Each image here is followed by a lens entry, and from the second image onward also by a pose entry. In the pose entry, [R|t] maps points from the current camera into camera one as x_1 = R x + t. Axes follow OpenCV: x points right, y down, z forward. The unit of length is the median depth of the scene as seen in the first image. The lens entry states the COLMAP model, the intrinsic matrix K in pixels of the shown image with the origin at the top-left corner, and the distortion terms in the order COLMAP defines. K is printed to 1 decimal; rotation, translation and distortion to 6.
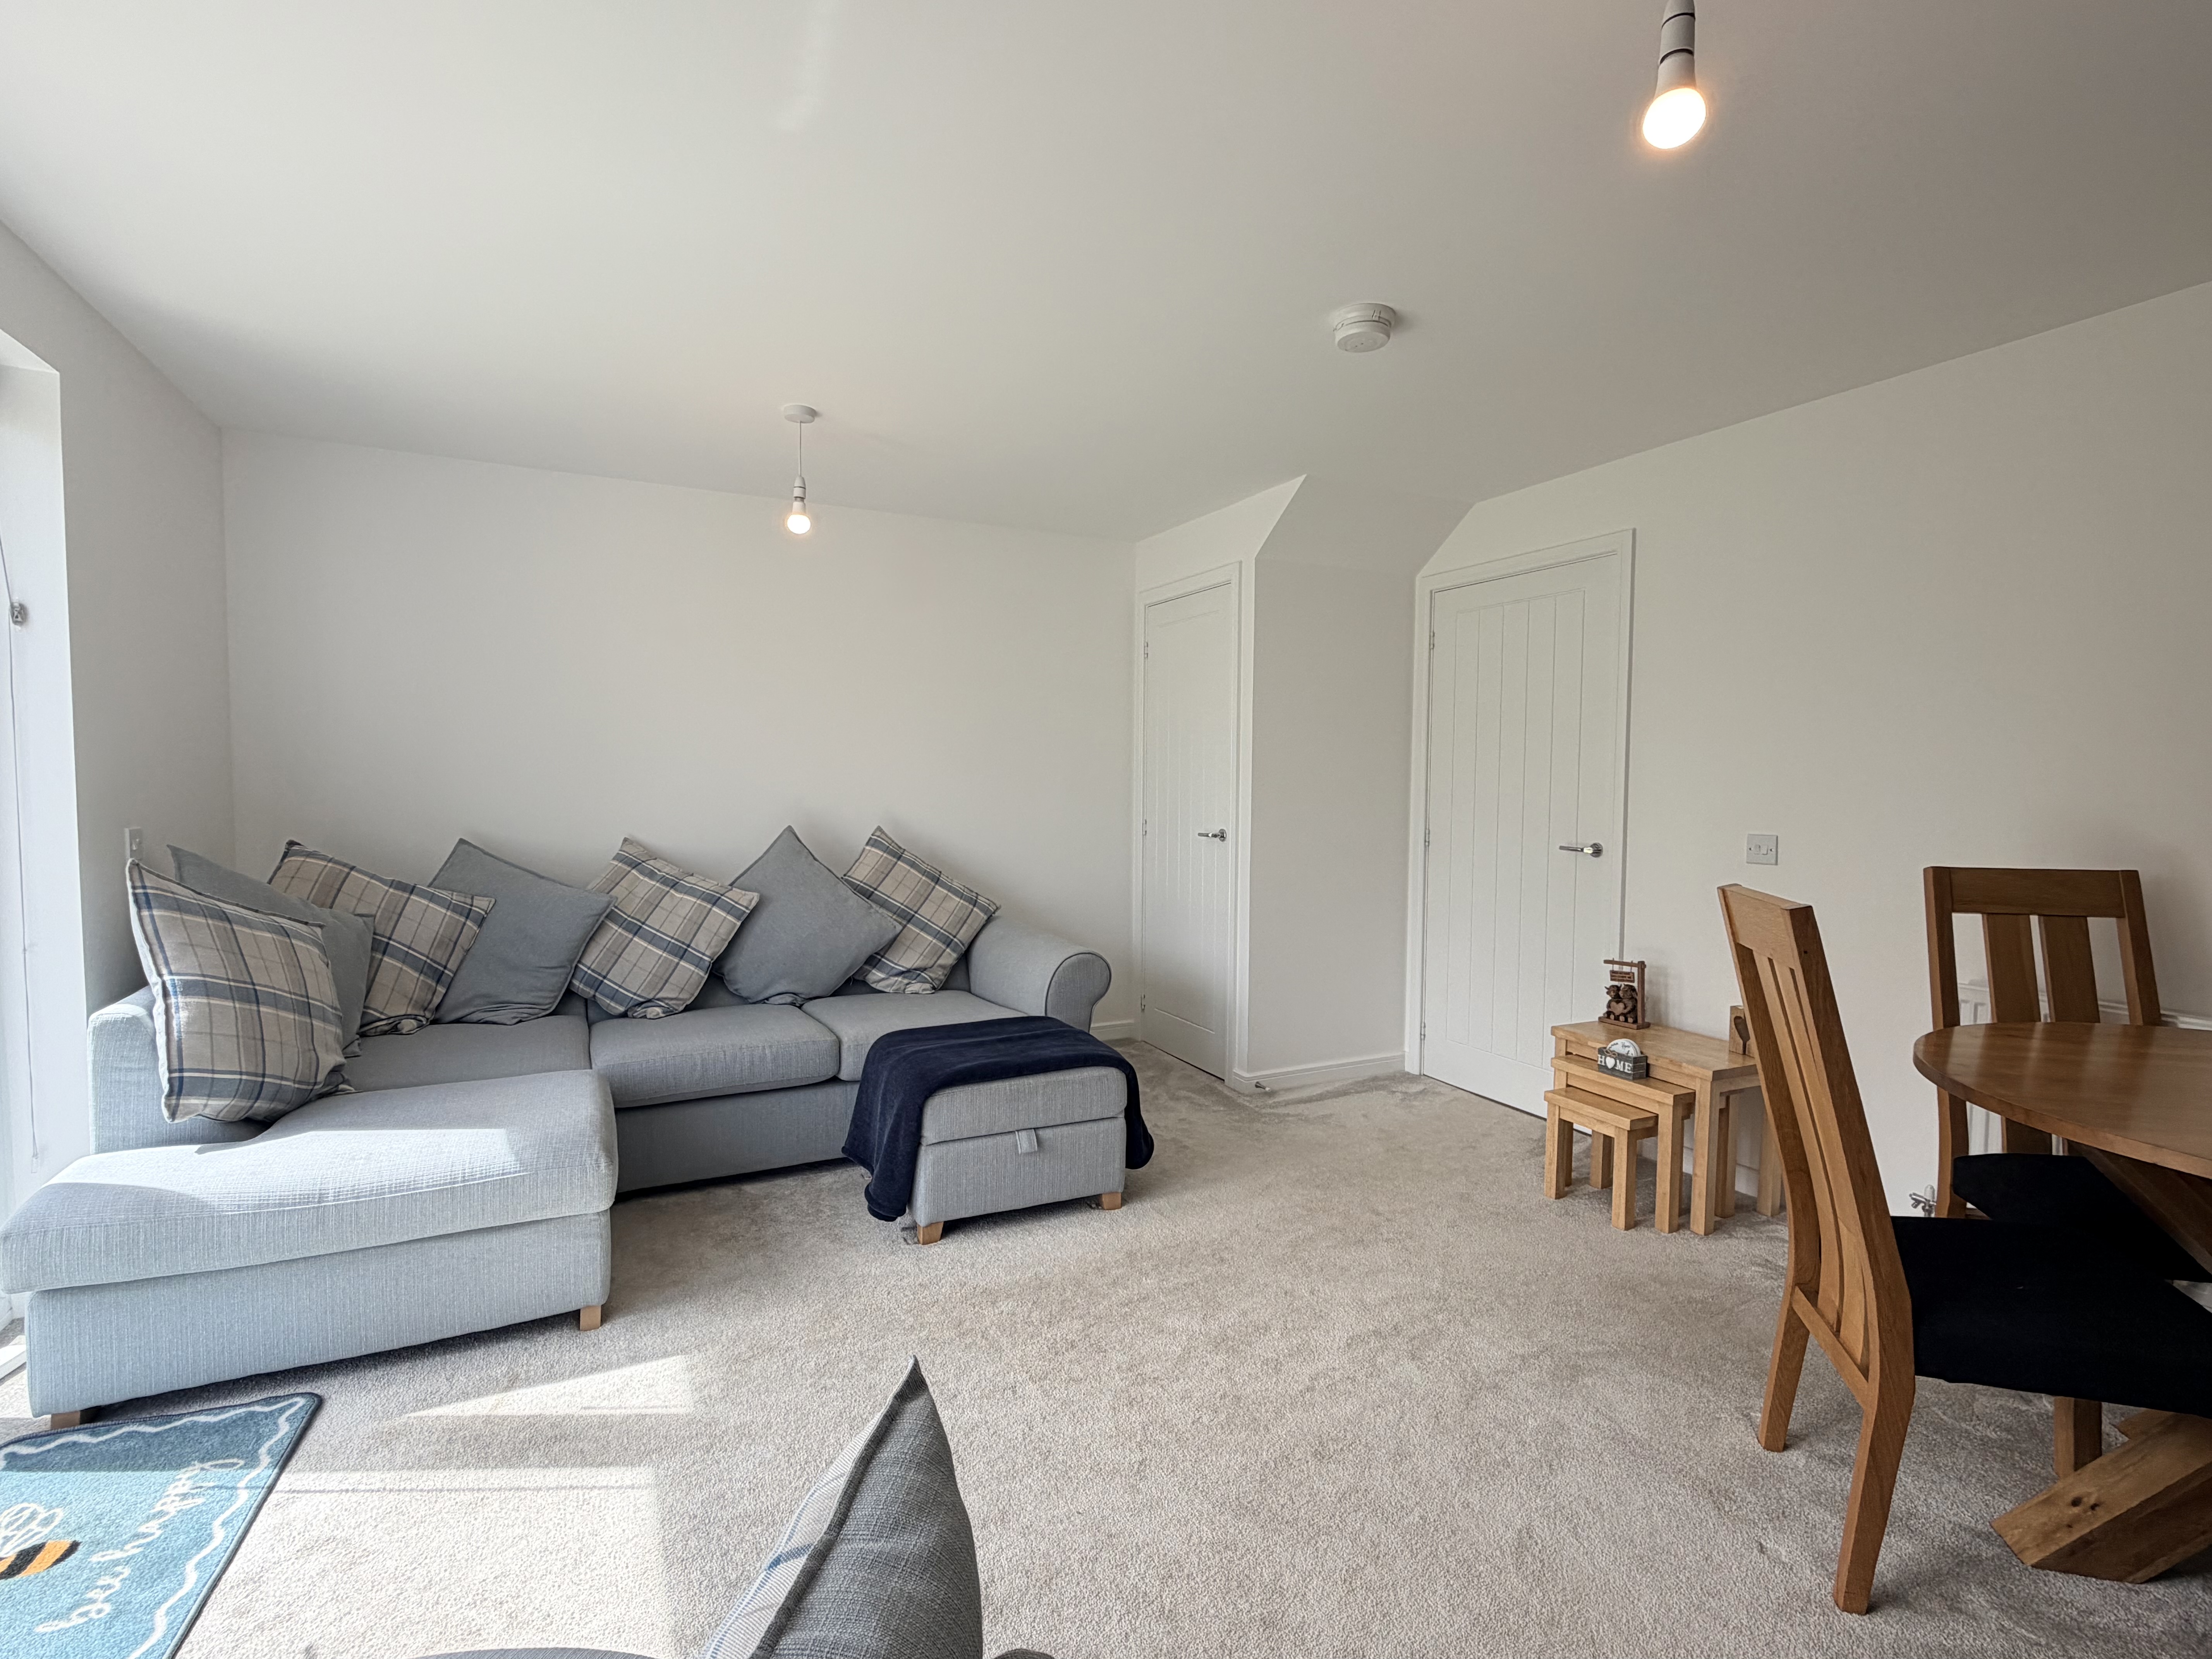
lens RADIAL K [[1019.9, 0, 1103.8], [0, 1019.9, 834.7], [0, 0, 1]] dist [-0.007922, -0.000966]
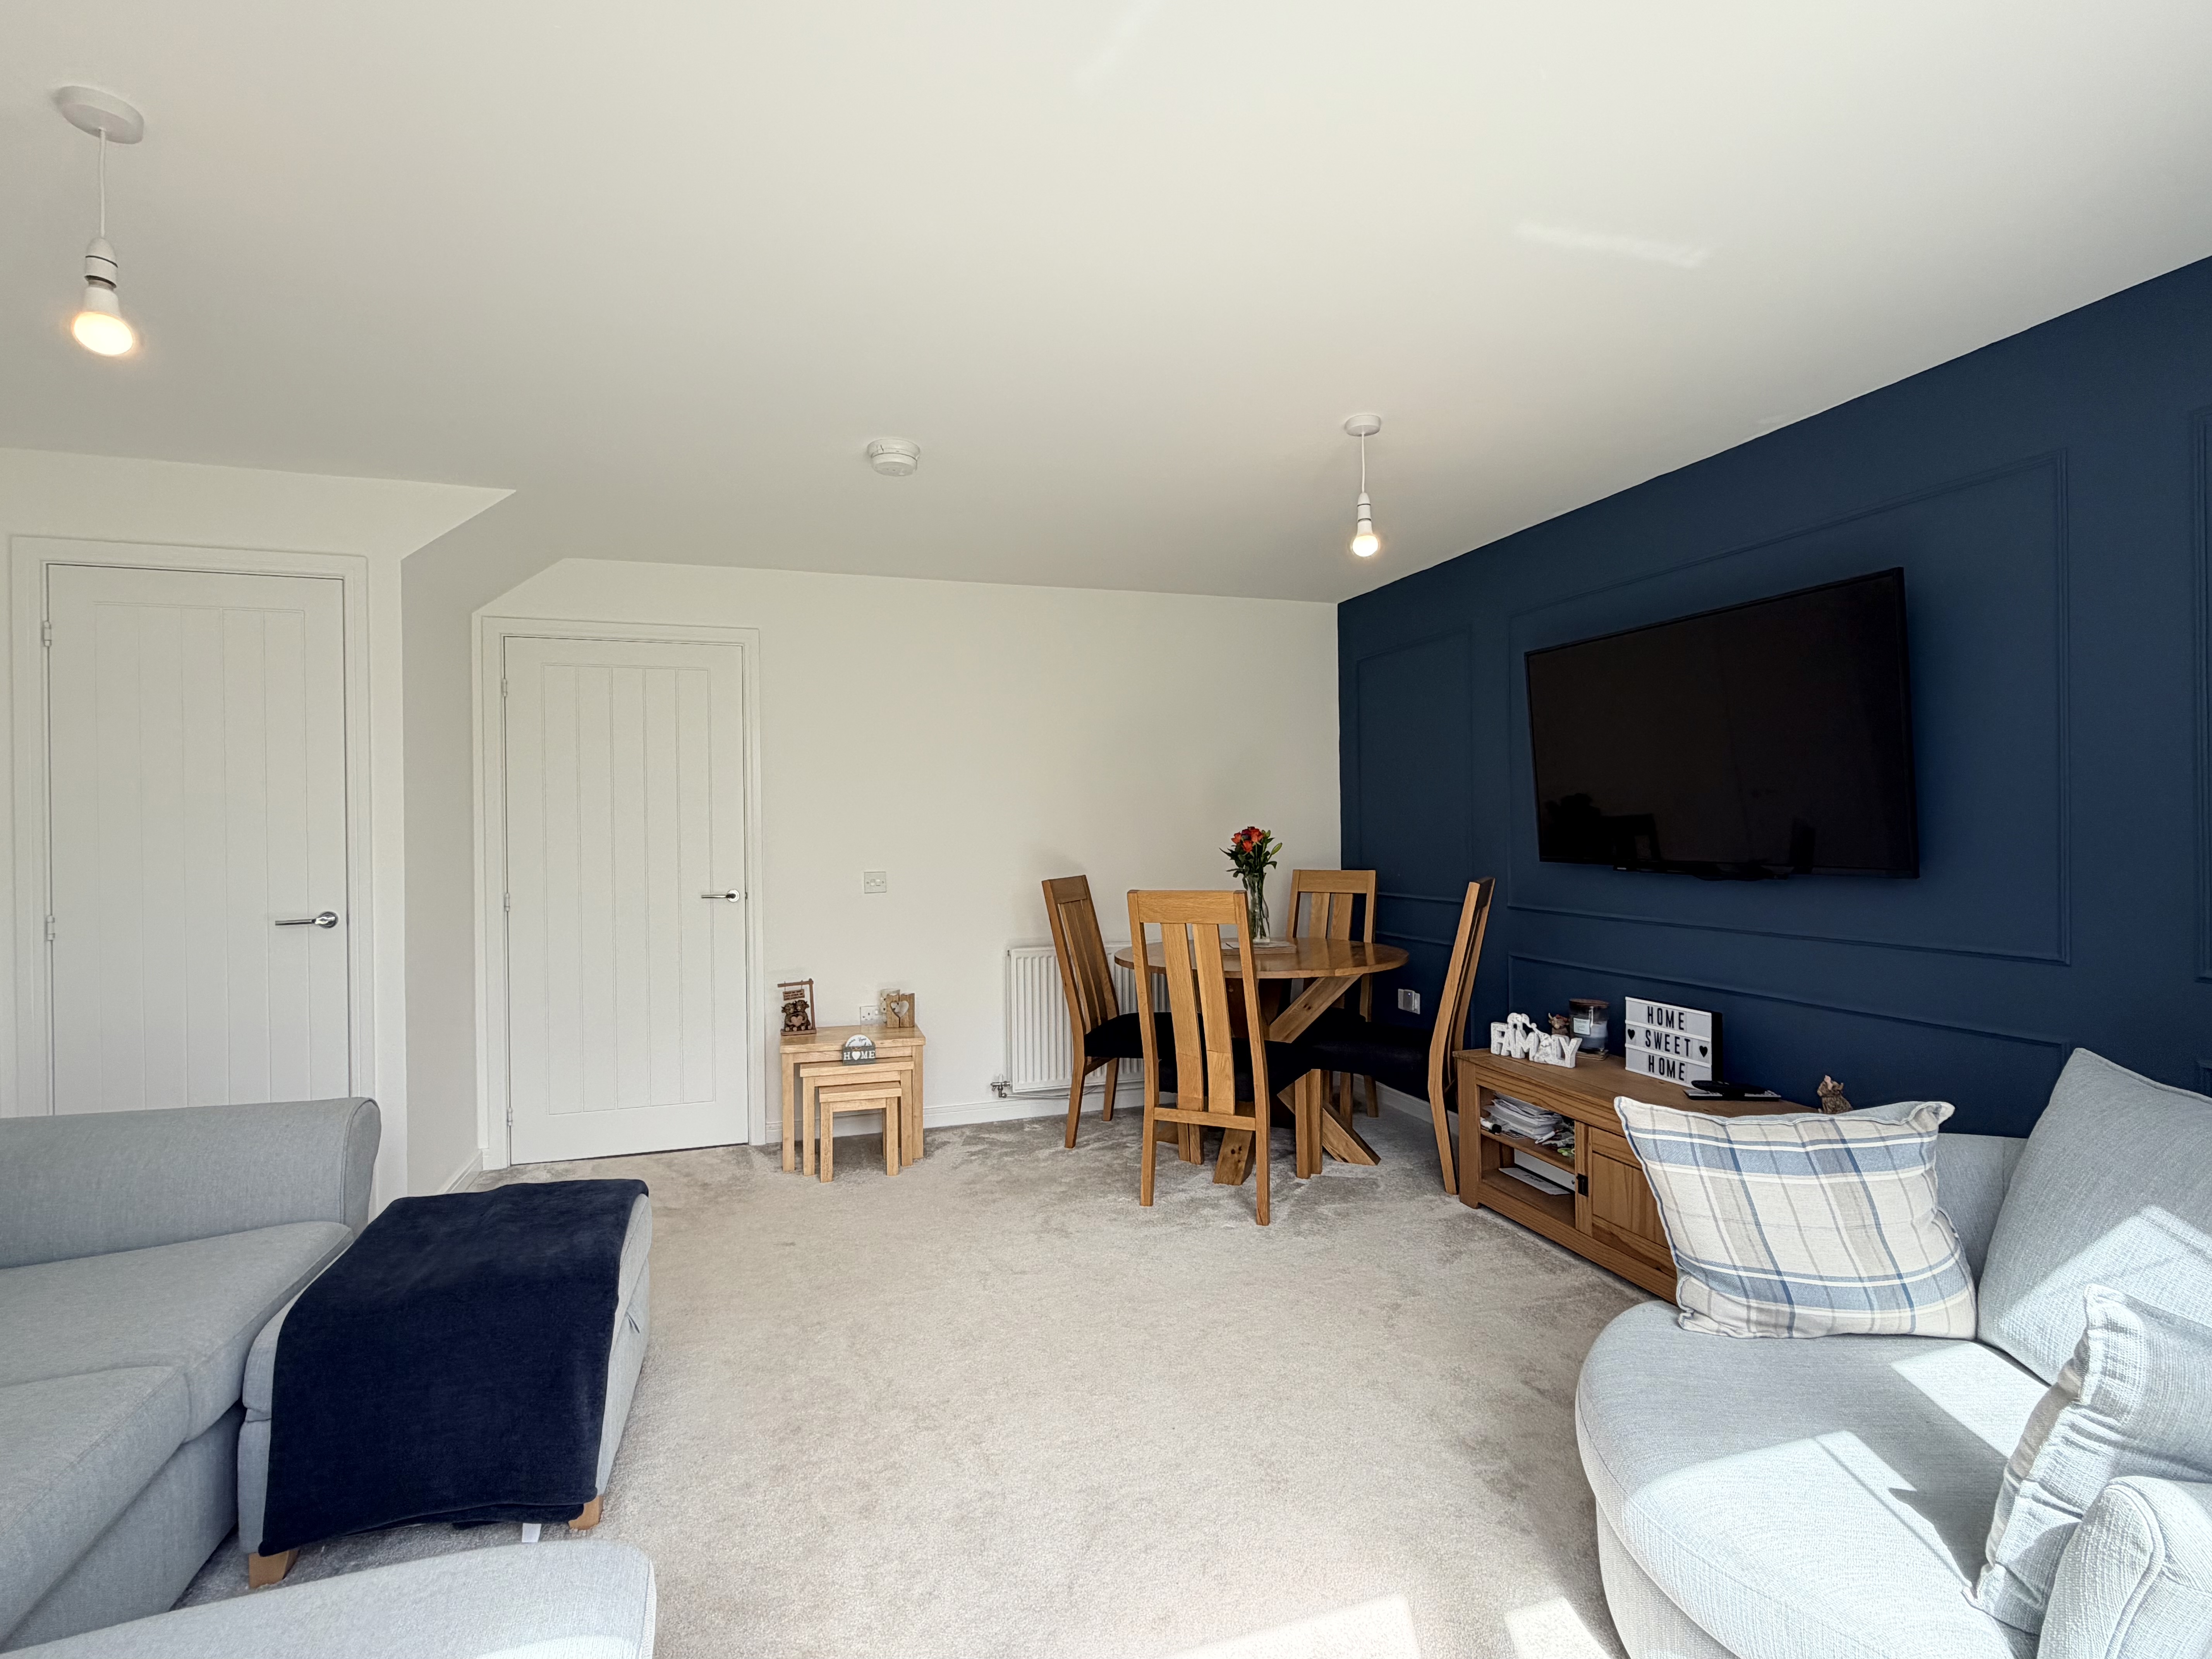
lens RADIAL K [[1019.9, 0, 1099.2], [0, 1019.9, 829.0], [0, 0, 1]] dist [-0.007922, -0.000966]
pose [[0.154196, -0.011616, 0.987972, -0.641681], [0.065064, 0.997880, 0.001577, -0.038087], [-0.985896, 0.064038, 0.154625, 0.430555]]
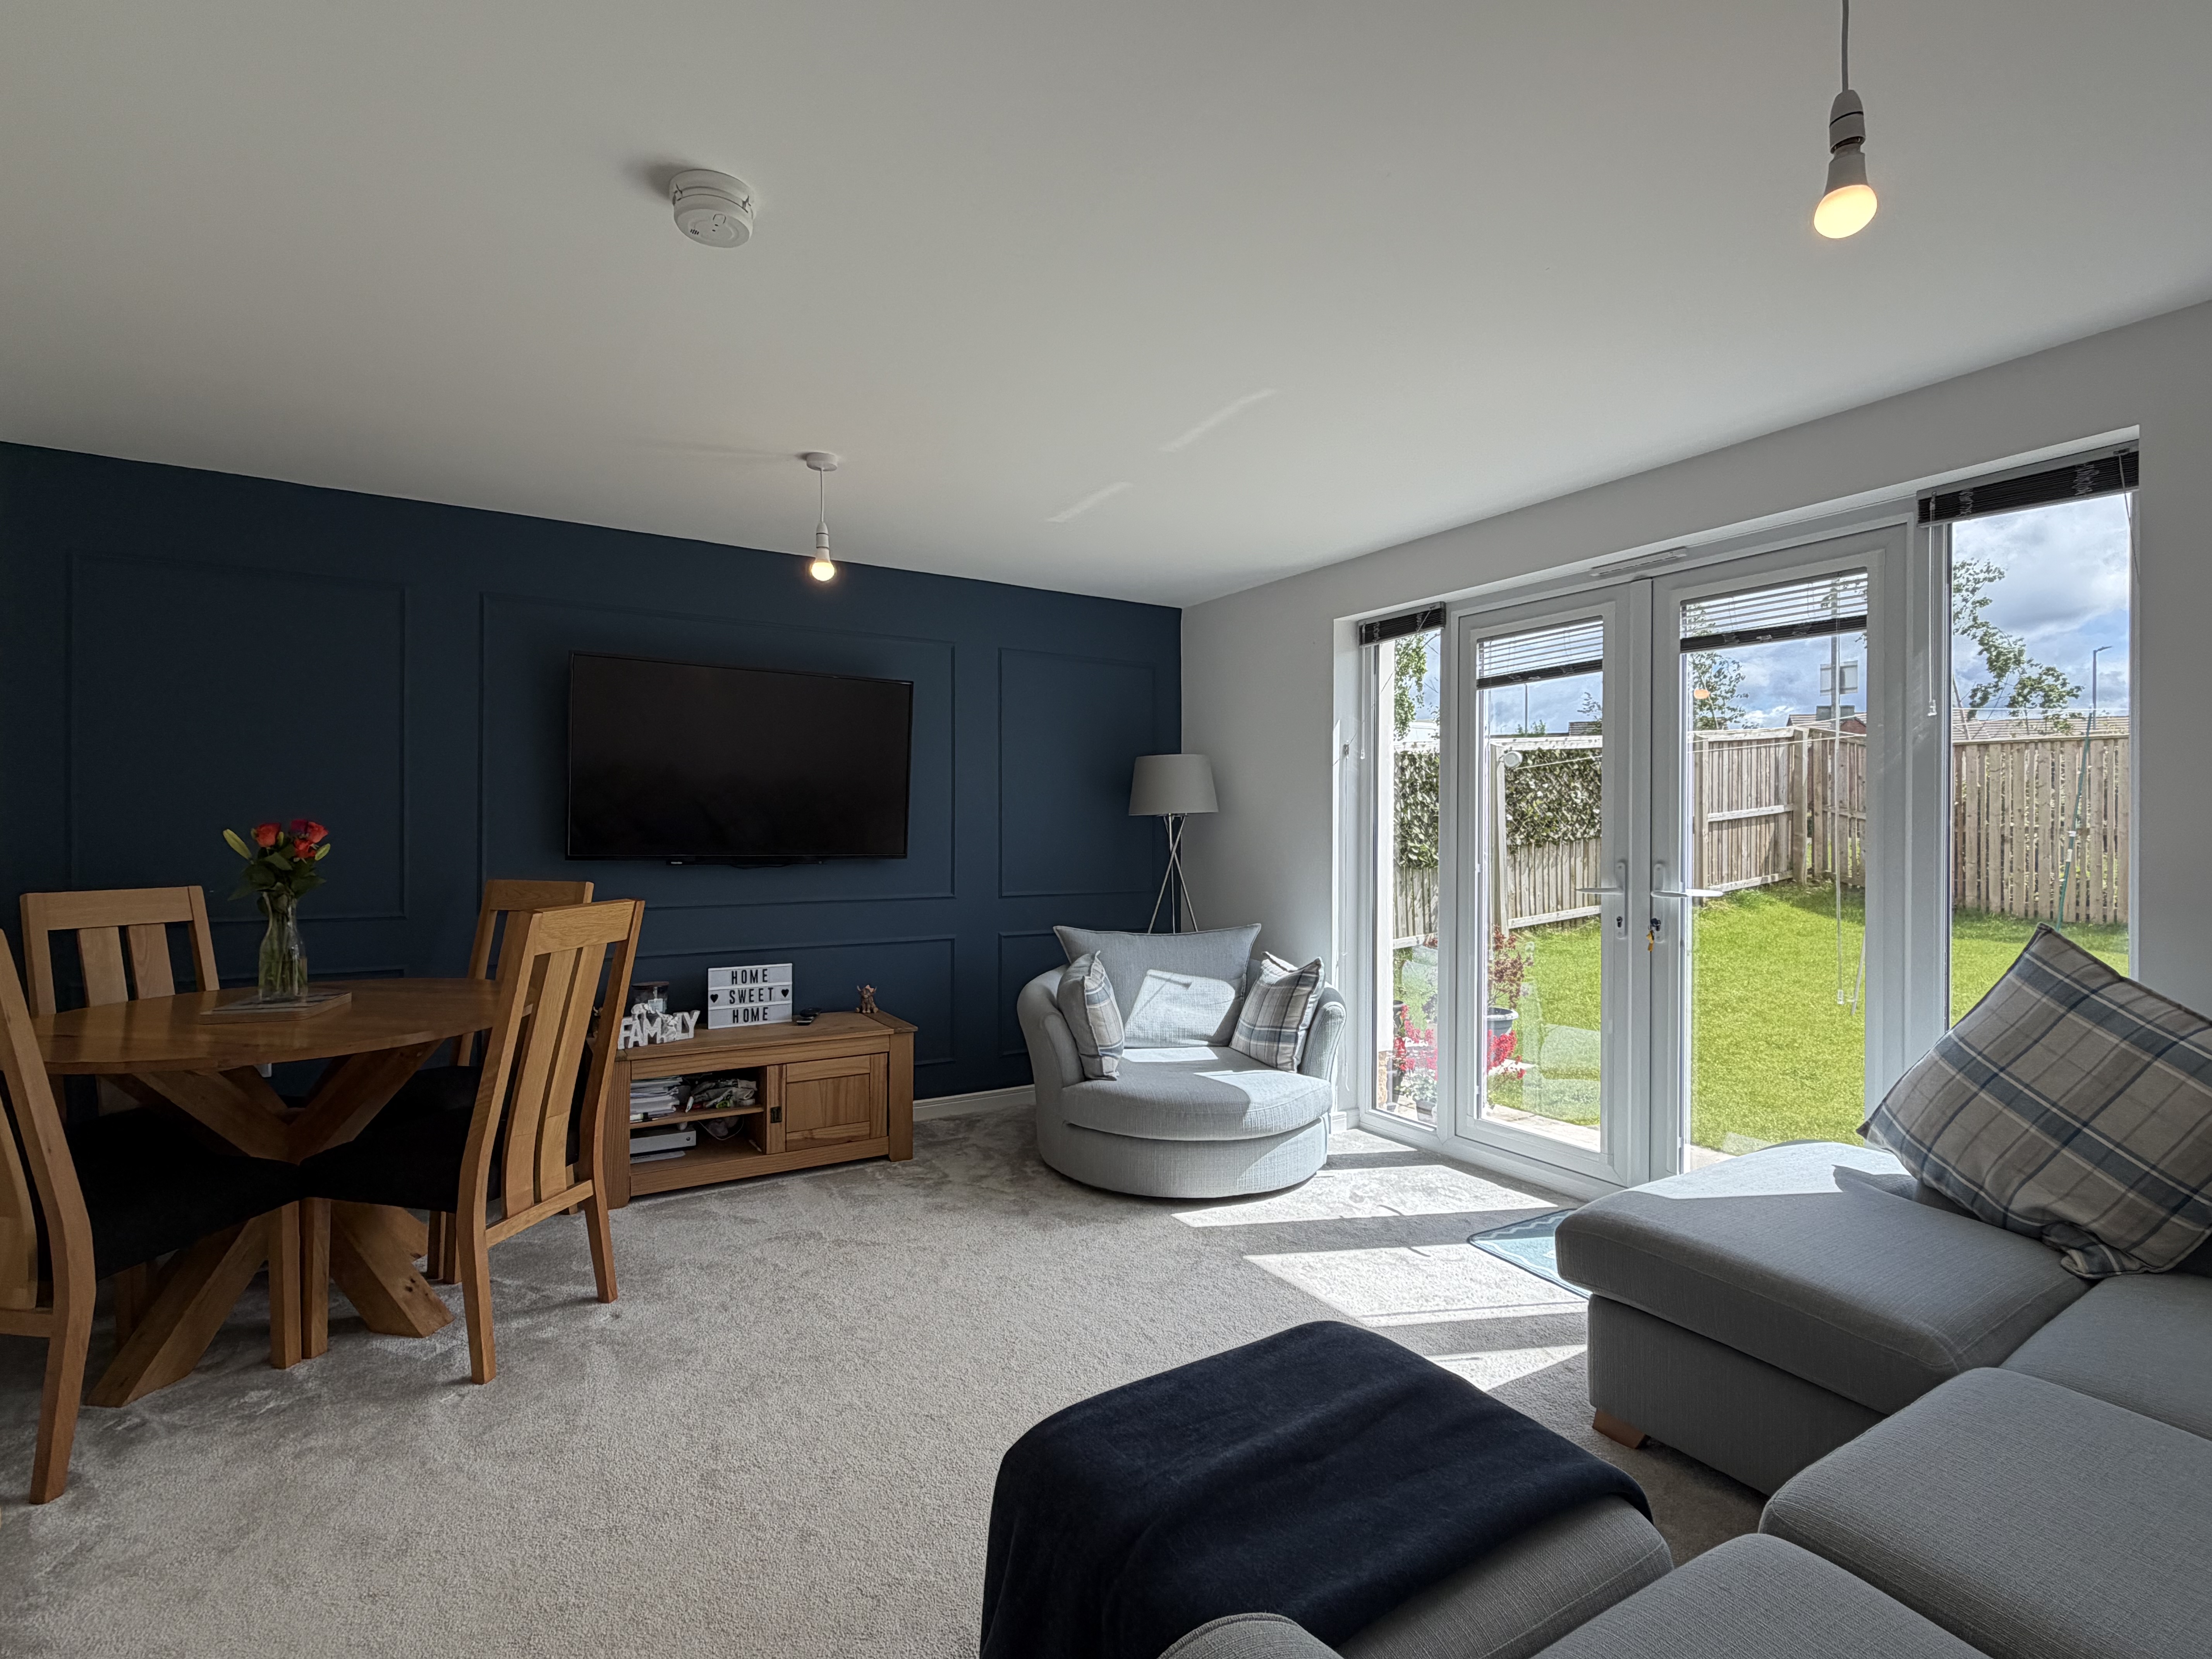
lens RADIAL K [[1019.9, 0, 1103.8], [0, 1019.9, 832.9], [0, 0, 1]] dist [-0.007922, -0.000966]
pose [[-0.997651, -0.016387, -0.066514, 0.008036], [-0.020366, 0.998015, 0.059600, -0.077295], [0.065405, 0.060815, -0.996004, 1.262148]]
